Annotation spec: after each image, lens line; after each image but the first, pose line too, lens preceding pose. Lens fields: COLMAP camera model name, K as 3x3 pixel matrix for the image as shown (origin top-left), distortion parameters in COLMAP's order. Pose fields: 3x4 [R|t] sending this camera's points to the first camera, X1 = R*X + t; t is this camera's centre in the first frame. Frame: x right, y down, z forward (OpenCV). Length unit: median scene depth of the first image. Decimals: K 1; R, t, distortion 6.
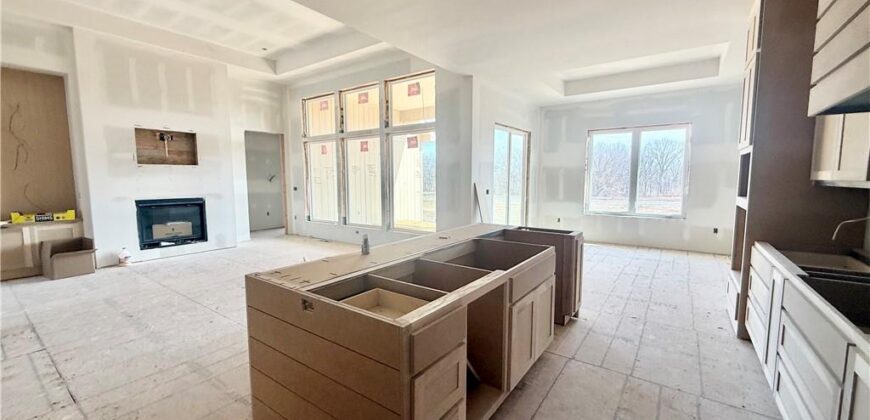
lens RADIAL K [[348.8, 0, 432.8], [0, 348.8, 211.3], [0, 0, 1]] dist [0.004716, -0.000230]
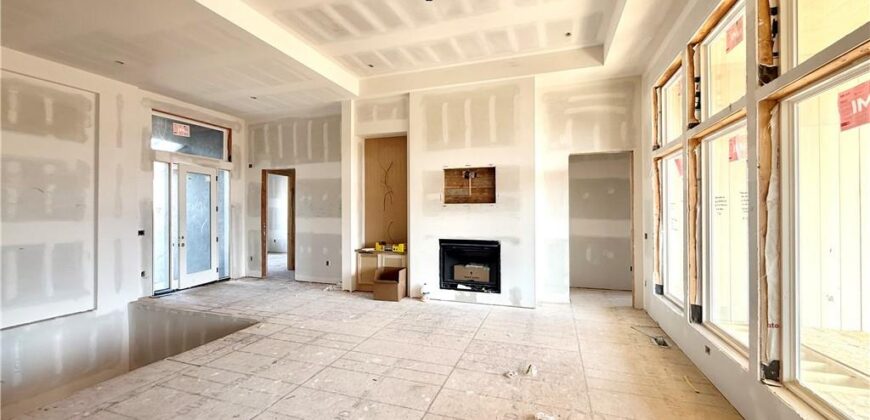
lens RADIAL K [[348.8, 0, 432.9], [0, 348.8, 209.6], [0, 0, 1]] dist [0.004716, -0.000230]
pose [[0.285707, -0.001929, -0.958315, 0.117223], [-0.092467, 0.995277, -0.029571, -0.079908], [0.953846, 0.097061, 0.284179, 0.638945]]
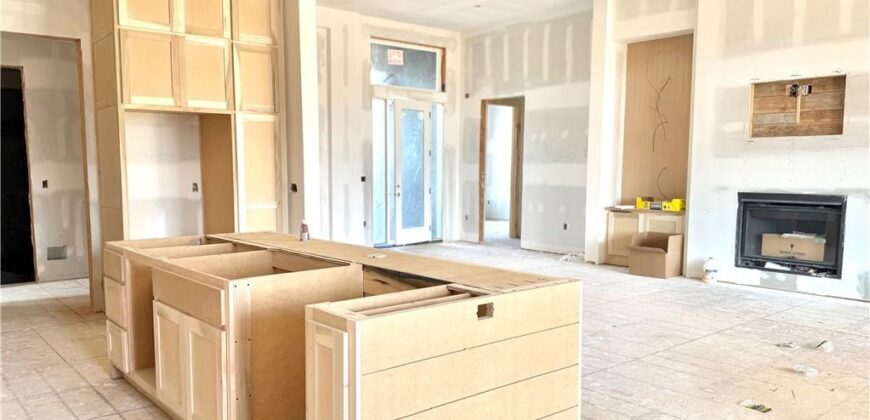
lens RADIAL K [[653.8, 0, 370.5], [0, 653.8, 234.0], [0, 0, 1]] dist [0.056009, -0.057946]
pose [[-0.287221, 0.101532, -0.952468, 0.541649], [-0.090323, 0.987065, 0.132457, -0.053232], [0.953596, 0.124075, -0.274335, 0.639770]]
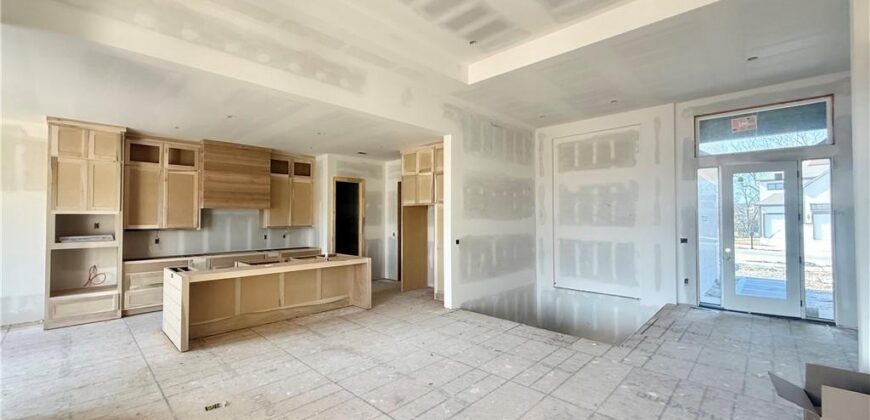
lens RADIAL K [[348.8, 0, 431.0], [0, 348.8, 207.9], [0, 0, 1]] dist [0.004716, -0.000230]
pose [[-0.989265, 0.008561, 0.145879, -0.473727], [0.018656, 0.997513, 0.067974, -0.144818], [-0.144934, 0.069966, -0.986964, 1.233421]]
